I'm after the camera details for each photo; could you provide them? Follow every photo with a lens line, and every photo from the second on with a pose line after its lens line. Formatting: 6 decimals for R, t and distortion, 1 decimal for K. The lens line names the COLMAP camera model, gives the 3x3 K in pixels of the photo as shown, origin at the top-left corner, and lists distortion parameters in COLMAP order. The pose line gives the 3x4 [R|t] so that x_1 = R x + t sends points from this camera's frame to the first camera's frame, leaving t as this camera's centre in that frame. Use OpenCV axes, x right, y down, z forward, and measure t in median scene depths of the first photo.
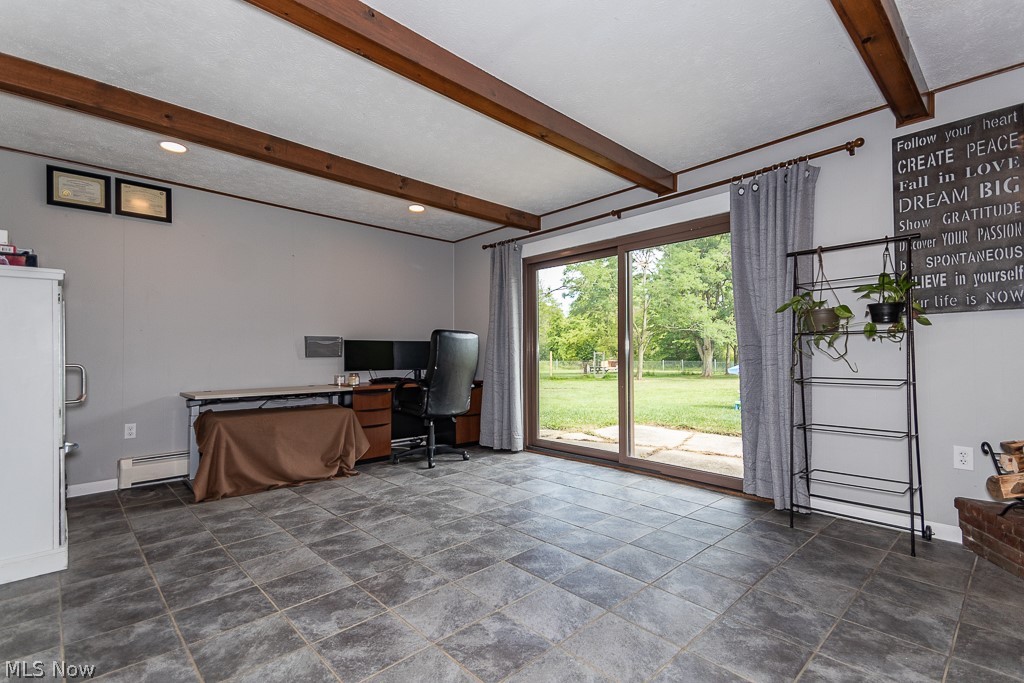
lens RADIAL K [[465.7, 0, 510.5], [0, 465.7, 363.6], [0, 0, 1]] dist [0.078896, -0.037854]
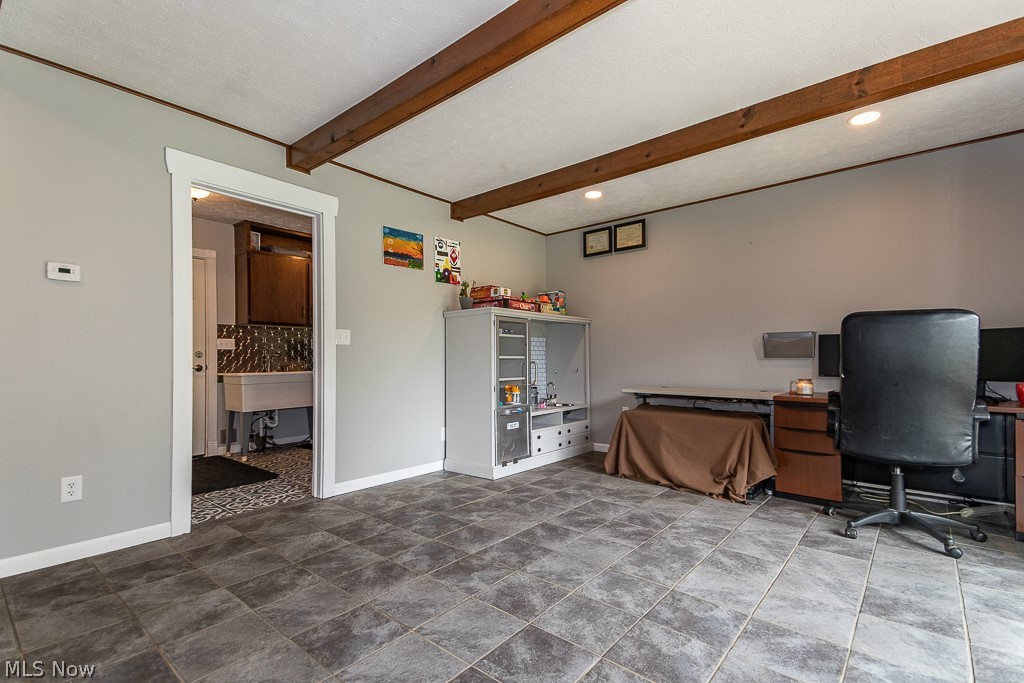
lens RADIAL K [[465.7, 0, 510.5], [0, 465.7, 363.6], [0, 0, 1]] dist [0.078896, -0.037854]
pose [[0.118700, 0.018079, -0.992766, 0.534865], [-0.017839, 0.999712, 0.016072, -0.011258], [0.992770, 0.015802, 0.118988, 0.629137]]
